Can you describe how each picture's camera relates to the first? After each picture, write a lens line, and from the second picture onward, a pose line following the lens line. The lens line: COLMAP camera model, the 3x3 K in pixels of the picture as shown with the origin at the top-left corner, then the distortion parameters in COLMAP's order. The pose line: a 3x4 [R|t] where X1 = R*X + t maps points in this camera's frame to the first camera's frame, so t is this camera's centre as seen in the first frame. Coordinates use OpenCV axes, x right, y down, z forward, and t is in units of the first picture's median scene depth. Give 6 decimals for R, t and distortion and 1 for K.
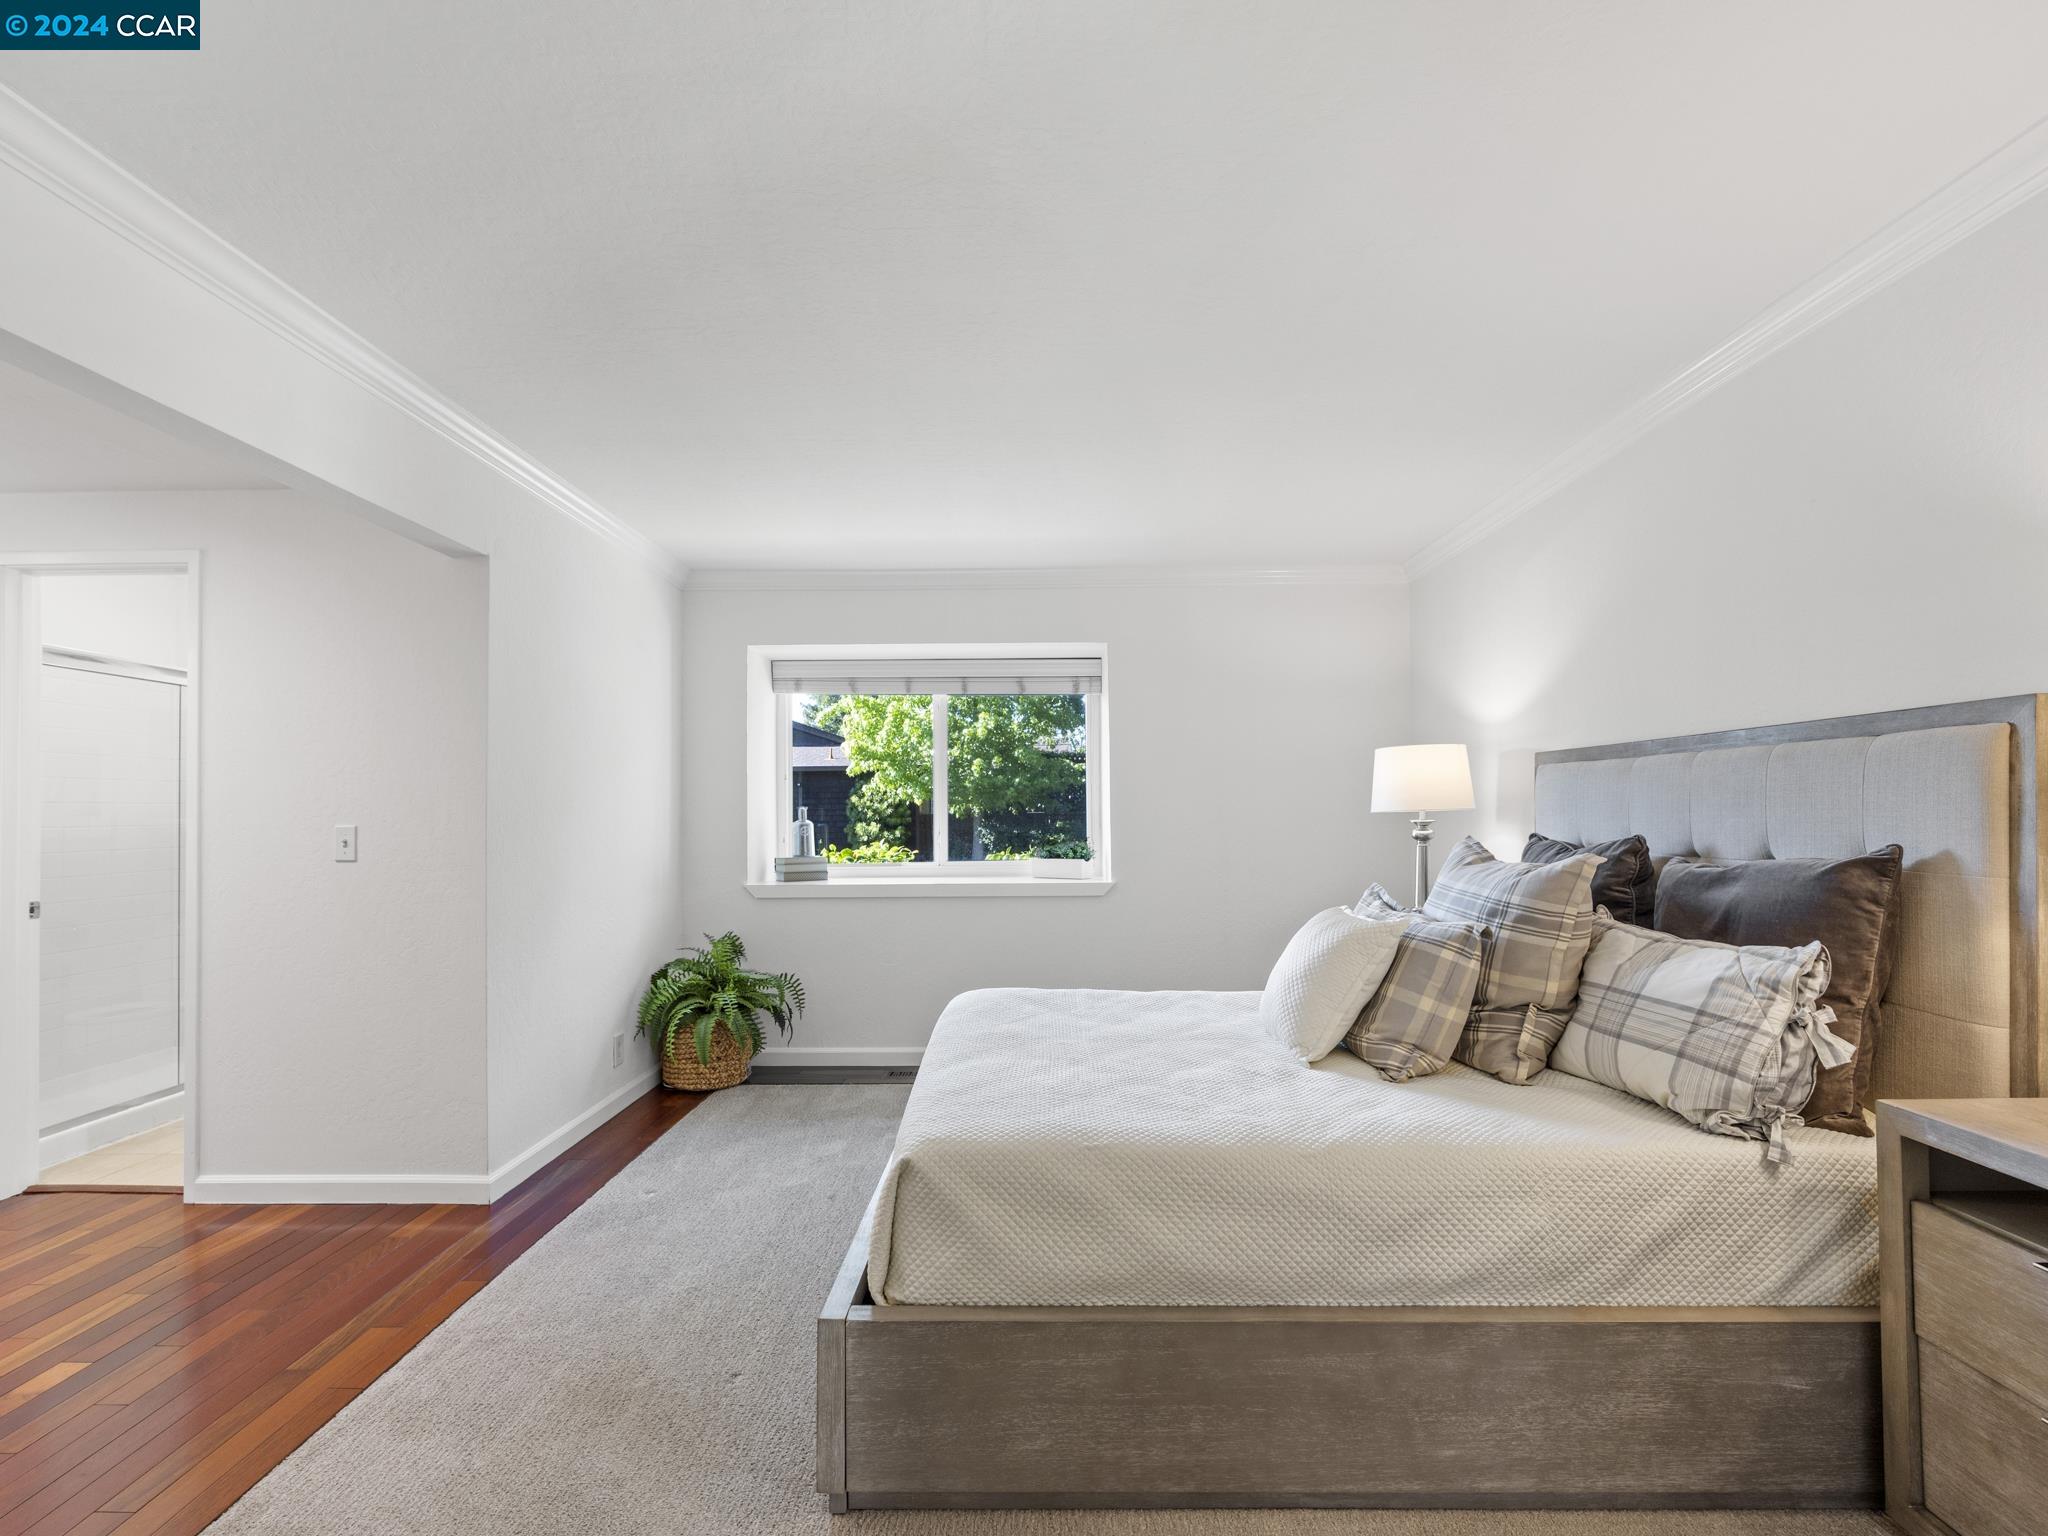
lens RADIAL K [[924.7, 0, 1031.8], [0, 924.7, 793.6], [0, 0, 1]] dist [-0.005146, -0.000068]
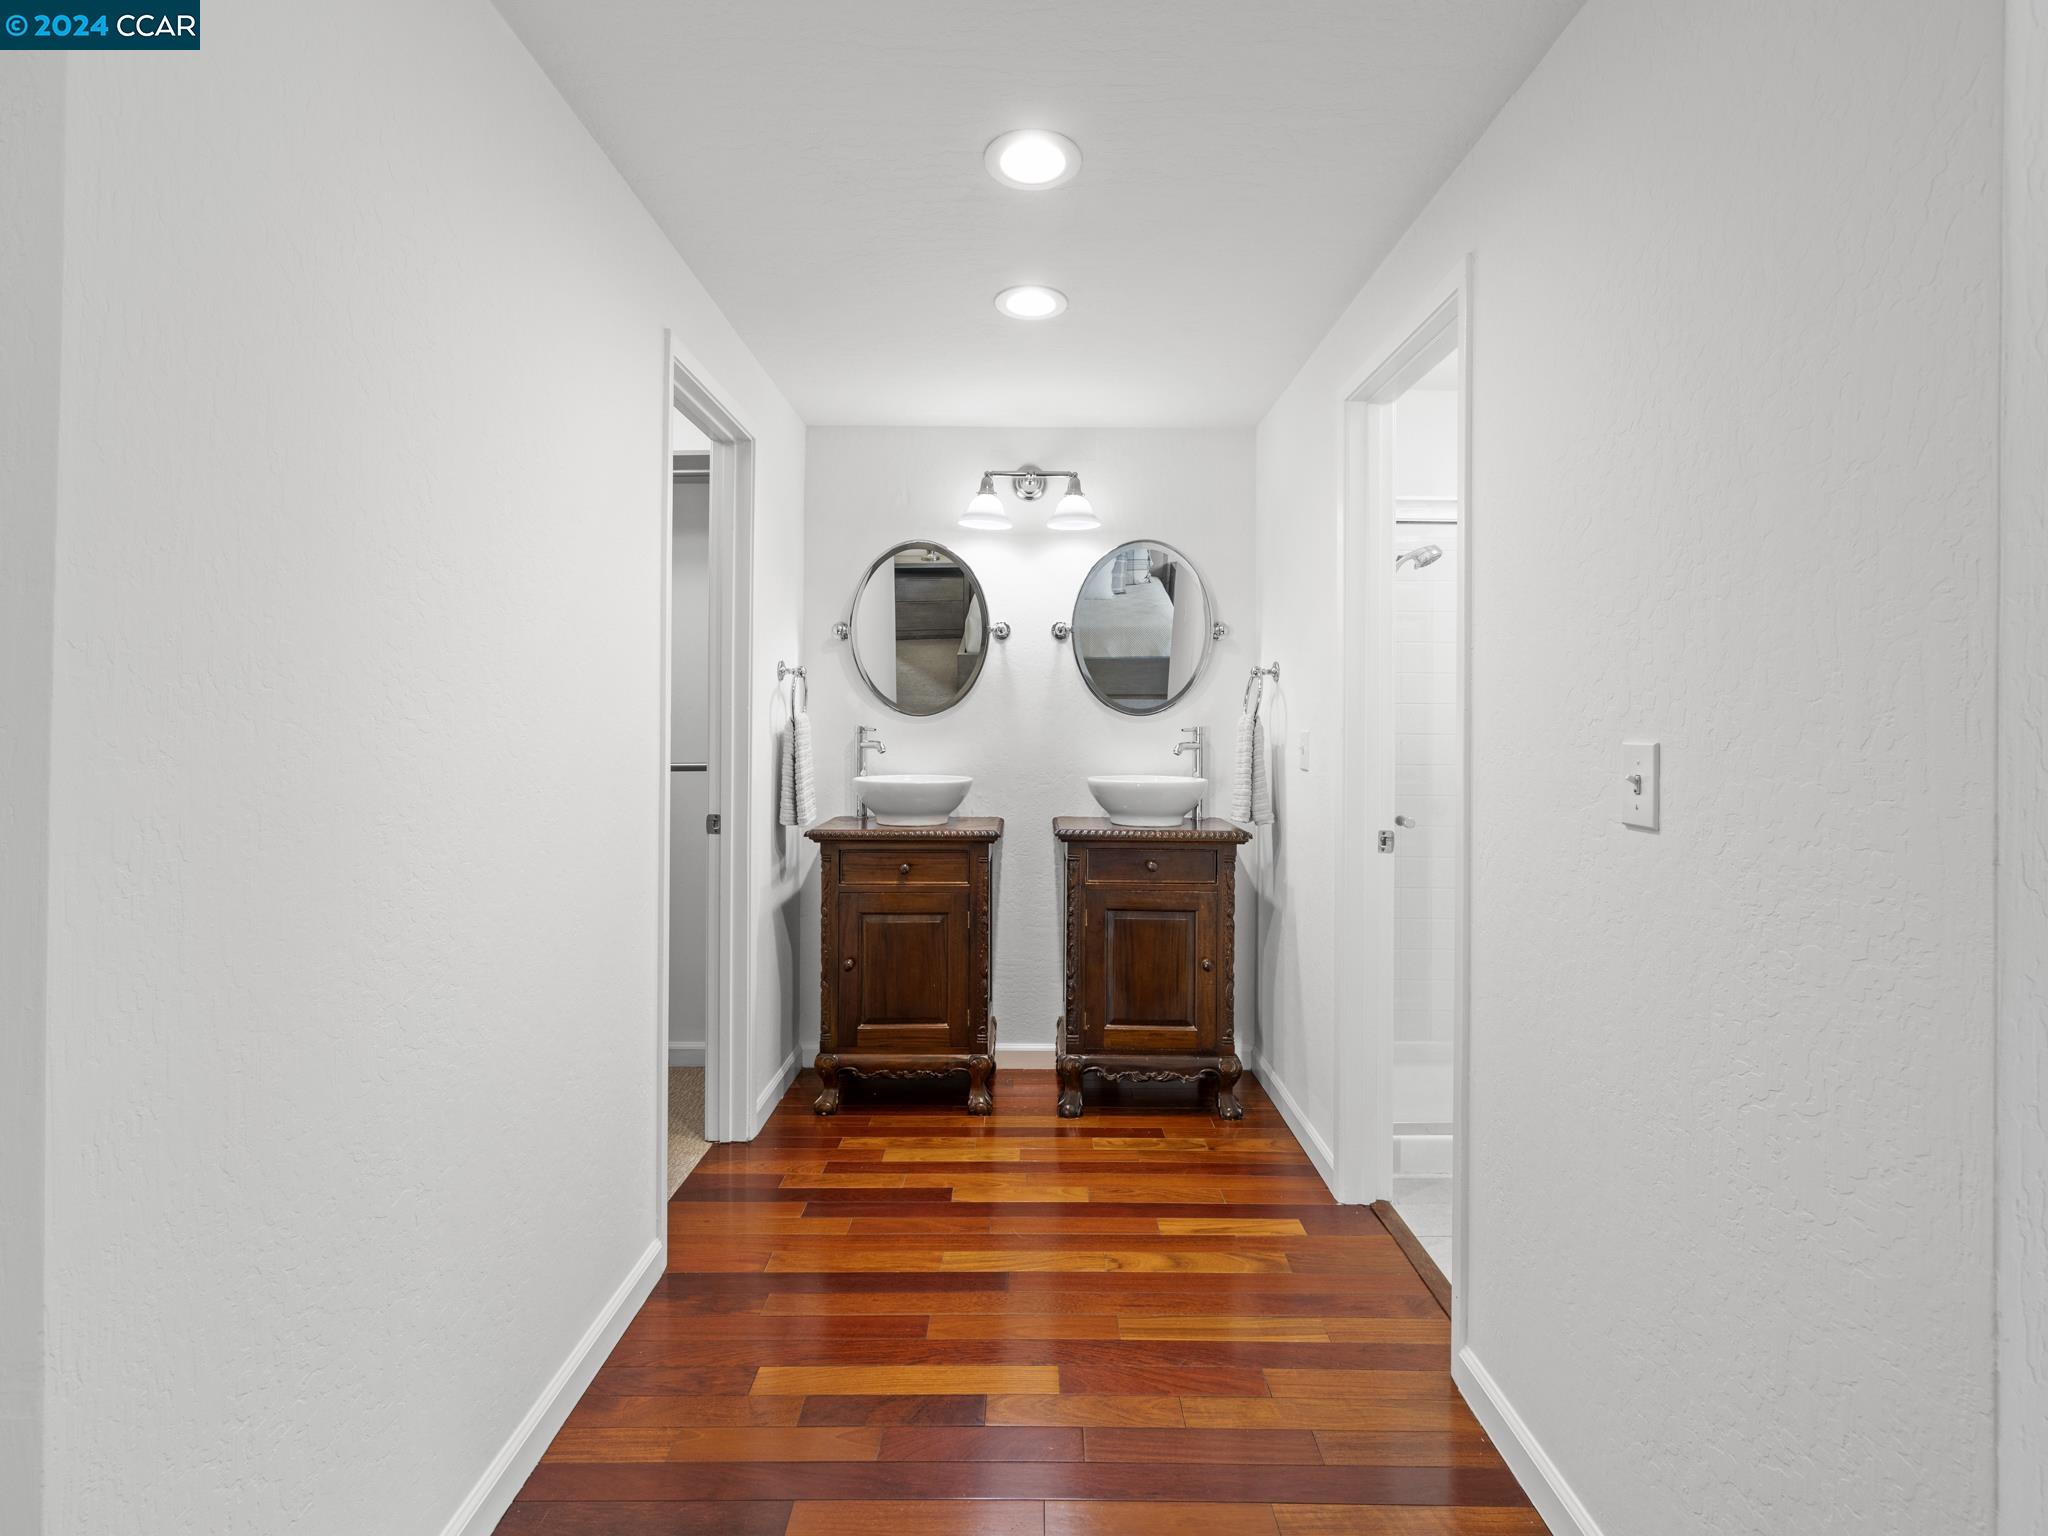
lens RADIAL K [[928.8, 0, 1026.1], [0, 928.8, 721.1], [0, 0, 1]] dist [-0.000683, 0.000036]
pose [[0.010254, 0.004035, -0.999939, -0.571354], [0.016425, 0.999856, 0.004203, 0.033131], [0.999813, -0.016467, 0.010187, 1.259820]]
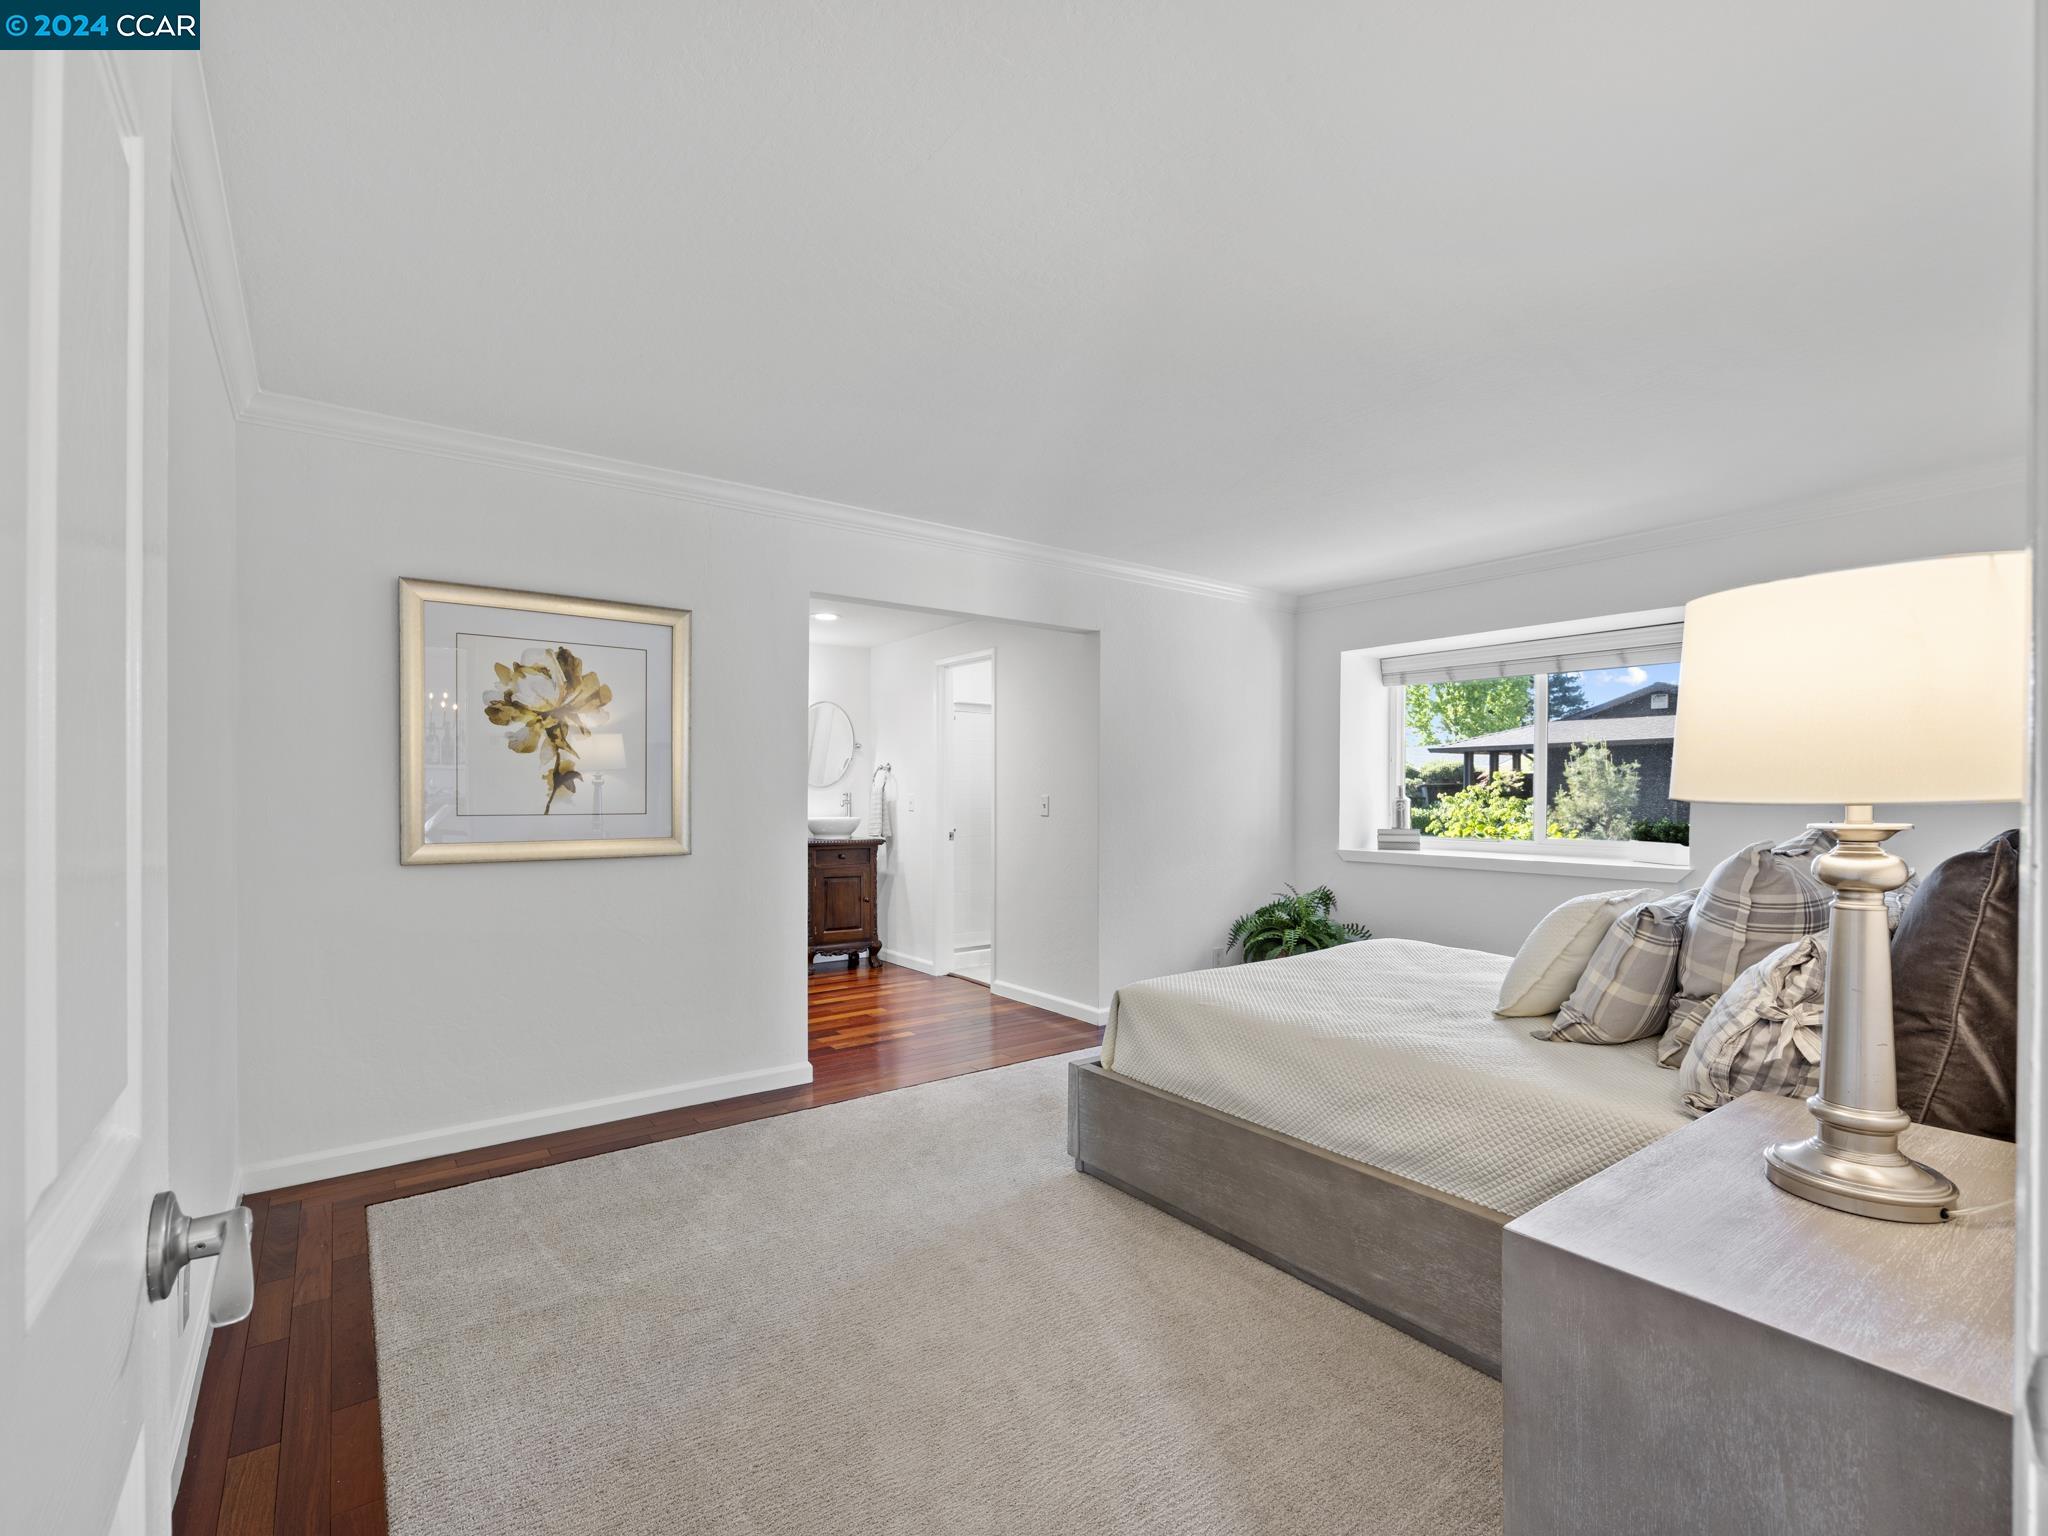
lens RADIAL K [[924.7, 0, 1031.8], [0, 924.7, 793.6], [0, 0, 1]] dist [-0.005146, -0.000068]
pose [[0.615525, 0.009558, -0.788060, 1.103555], [0.010017, 0.999751, 0.019949, -0.008195], [0.788054, -0.020173, 0.615276, -0.179571]]
